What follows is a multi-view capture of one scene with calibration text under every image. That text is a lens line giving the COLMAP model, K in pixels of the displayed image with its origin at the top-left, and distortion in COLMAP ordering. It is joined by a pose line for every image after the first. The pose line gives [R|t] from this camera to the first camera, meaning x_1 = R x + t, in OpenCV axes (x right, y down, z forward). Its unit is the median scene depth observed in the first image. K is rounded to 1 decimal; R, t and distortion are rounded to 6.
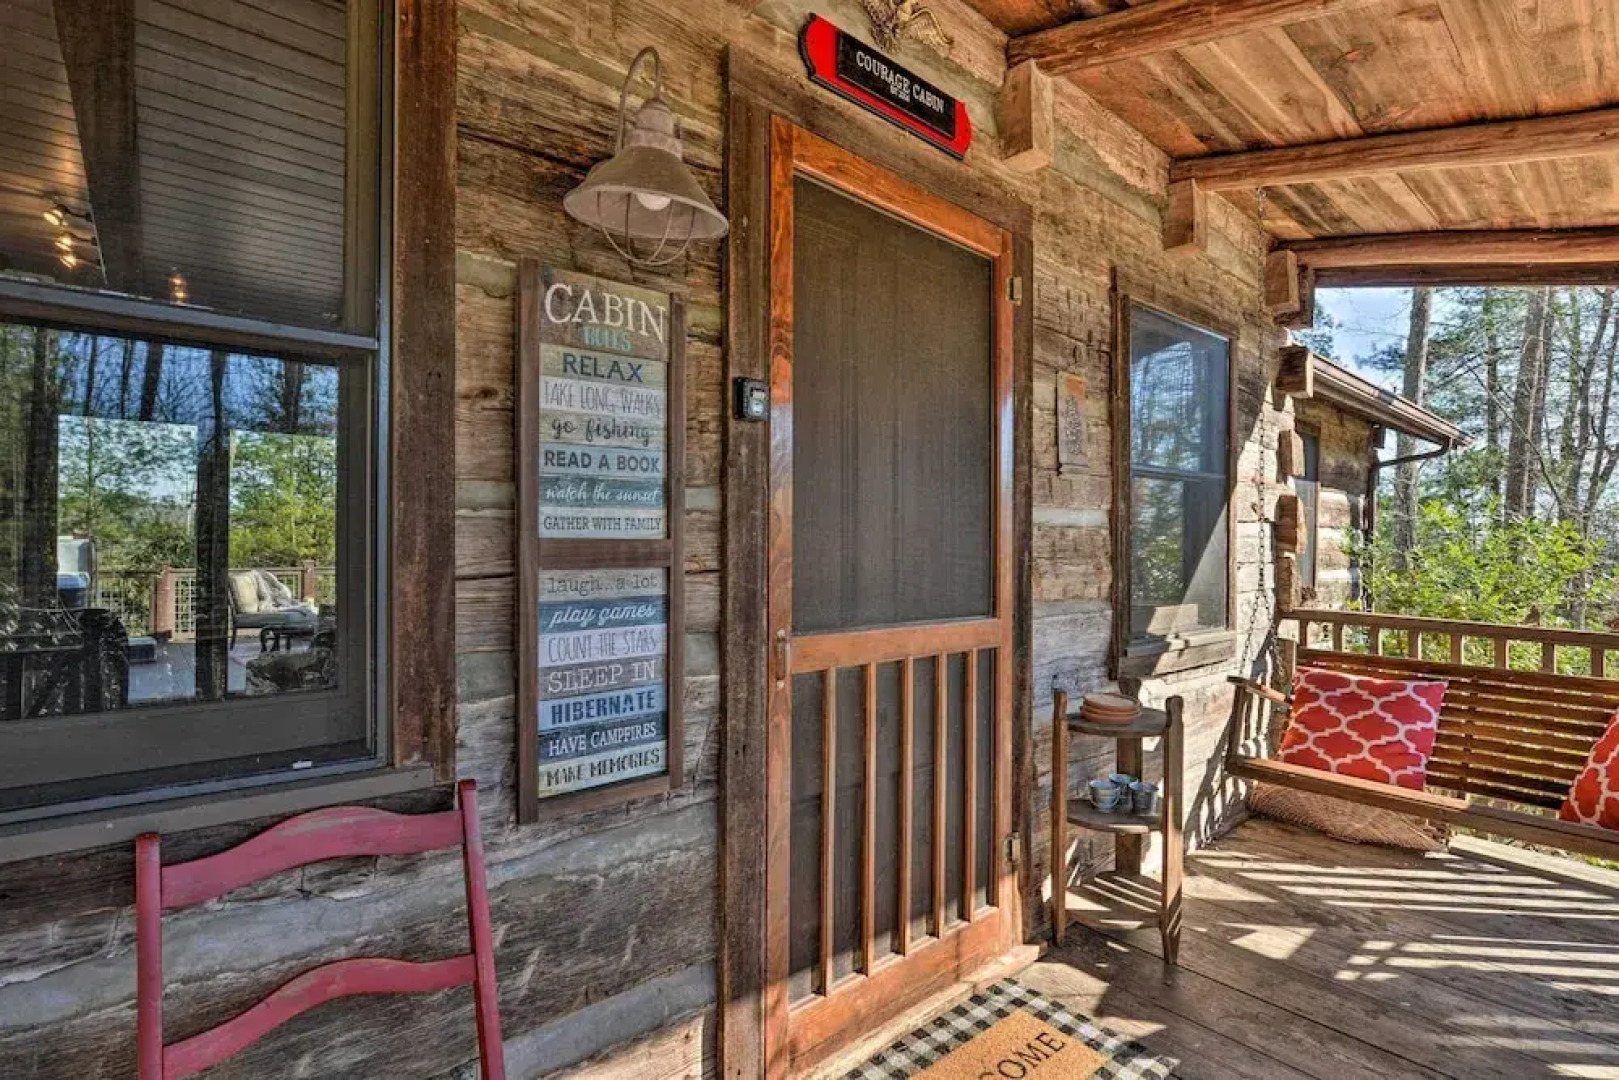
lens RADIAL K [[794.6, 0, 808.5], [0, 794.6, 542.8], [0, 0, 1]] dist [-0.007232, -0.002002]
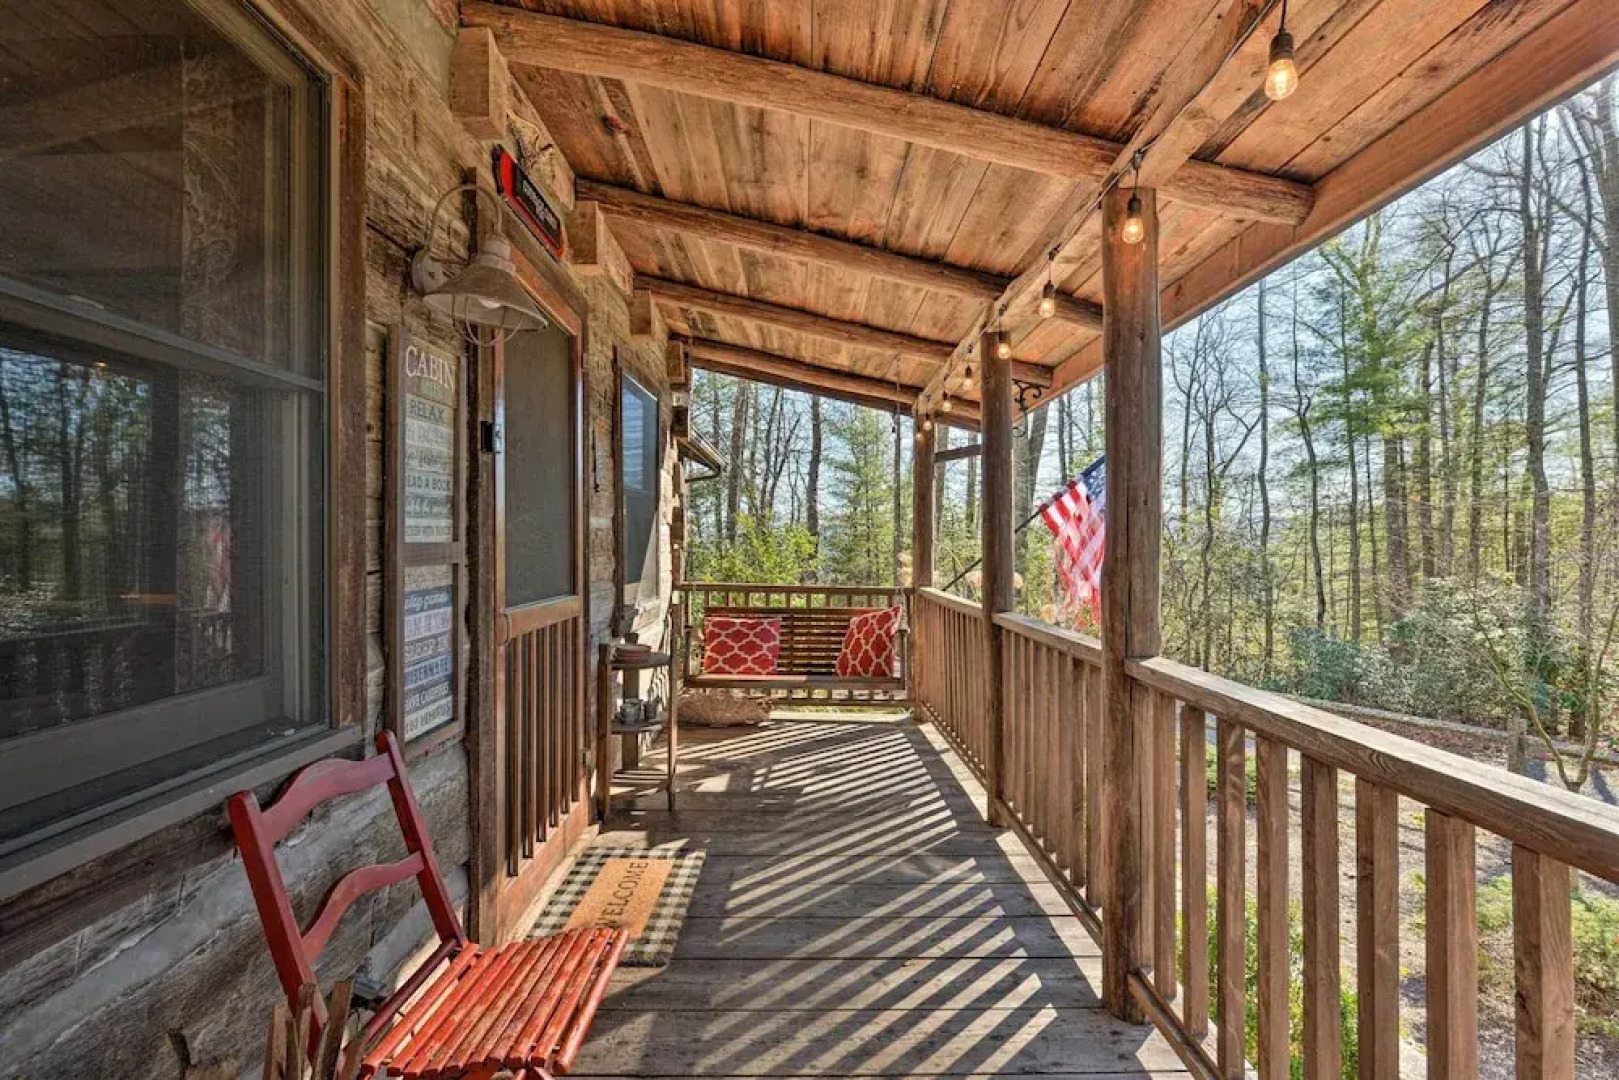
lens RADIAL K [[753.6, 0, 815.8], [0, 753.6, 541.3], [0, 0, 1]] dist [-0.000650, -0.000033]
pose [[0.649375, -0.007762, 0.760429, -0.450709], [0.002817, 0.999966, 0.007801, -0.008569], [-0.760463, -0.002923, 0.649374, -0.164735]]
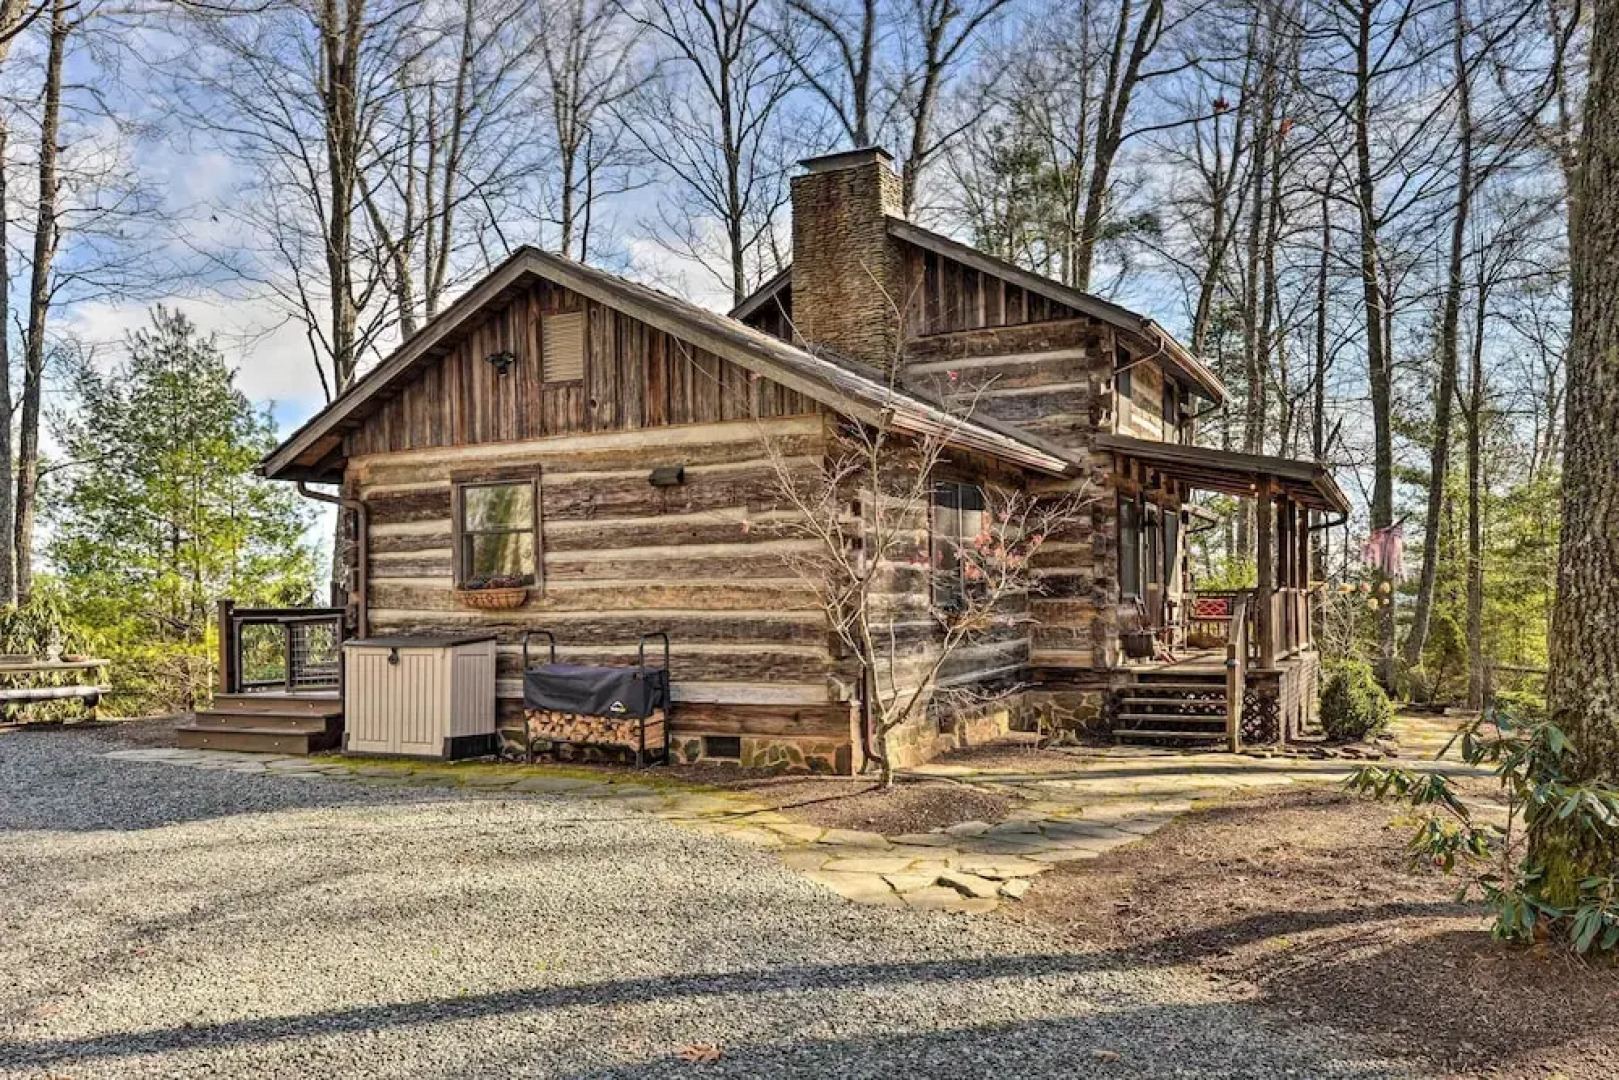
lens RADIAL K [[1215.5, 0, 798.6], [0, 1215.5, 598.0], [0, 0, 1]] dist [0.009686, 0.001447]
pose [[0.928217, -0.023834, 0.371275, -4.254837], [0.022743, 0.999715, 0.007319, 0.069289], [-0.371343, 0.001650, 0.928494, -4.770721]]
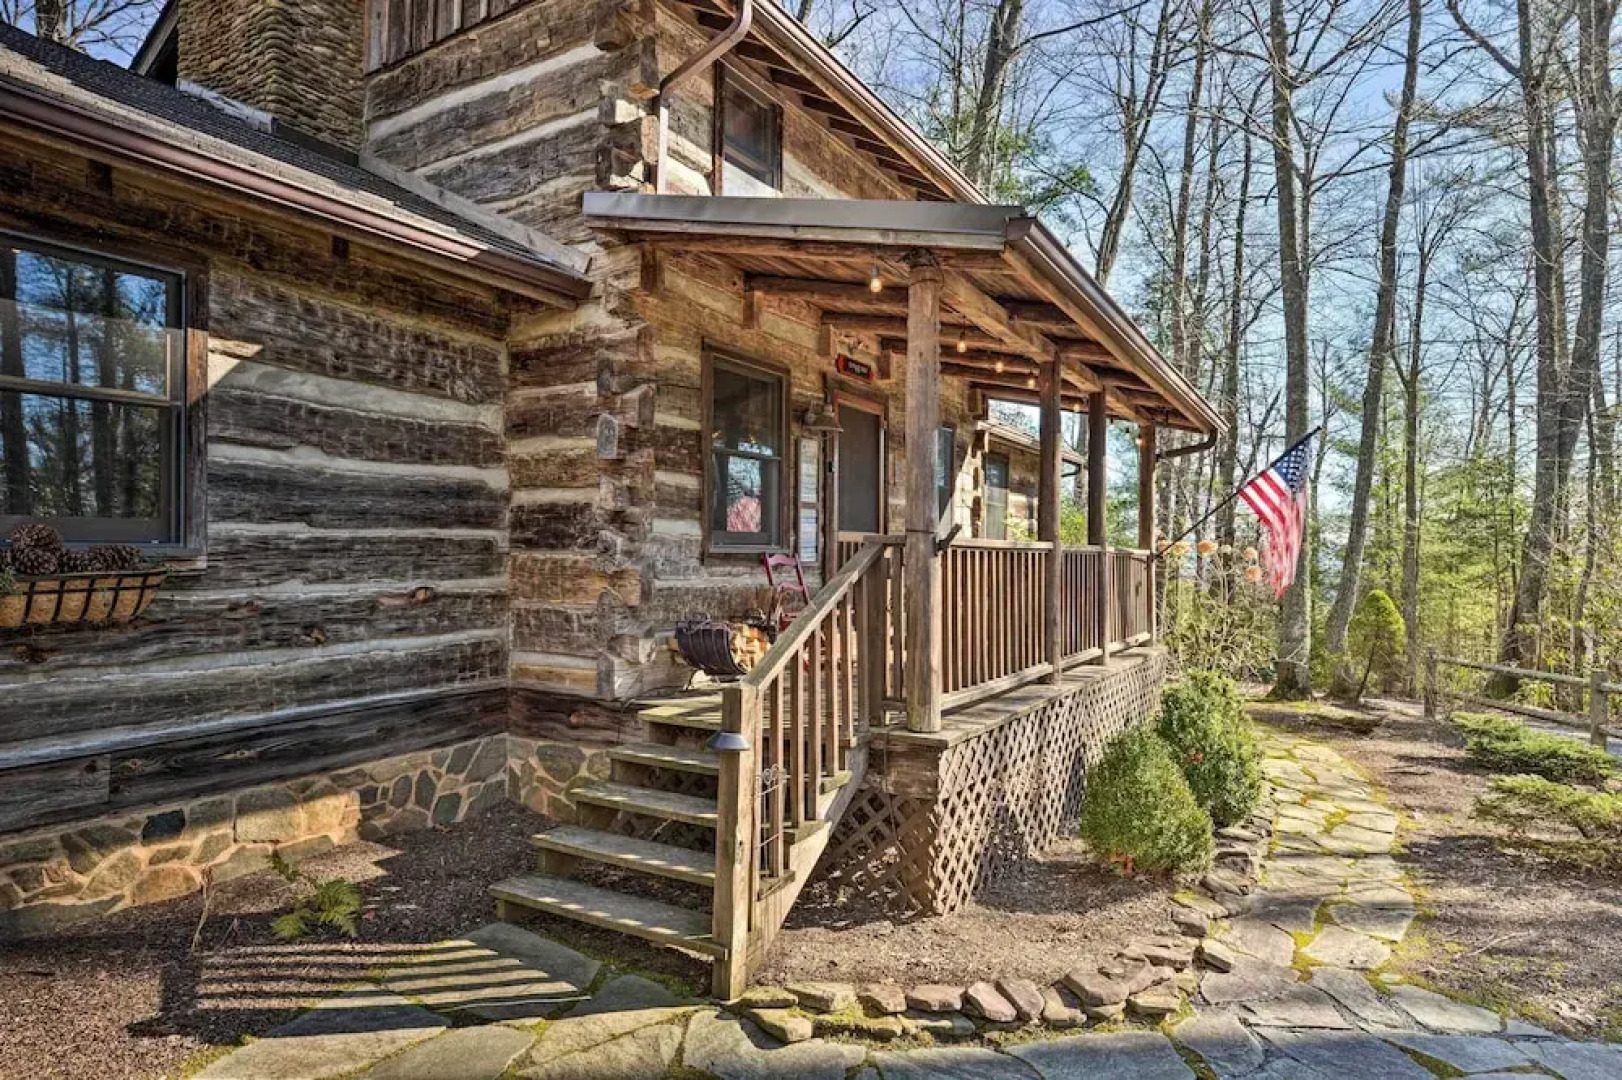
lens RADIAL K [[919.1, 0, 808.2], [0, 919.1, 544.8], [0, 0, 1]] dist [-0.005946, -0.000527]
pose [[0.952941, 0.001919, 0.303150, -0.982159], [-0.001140, 0.999996, -0.002748, 0.132505], [-0.303154, 0.002273, 0.952939, -2.044089]]
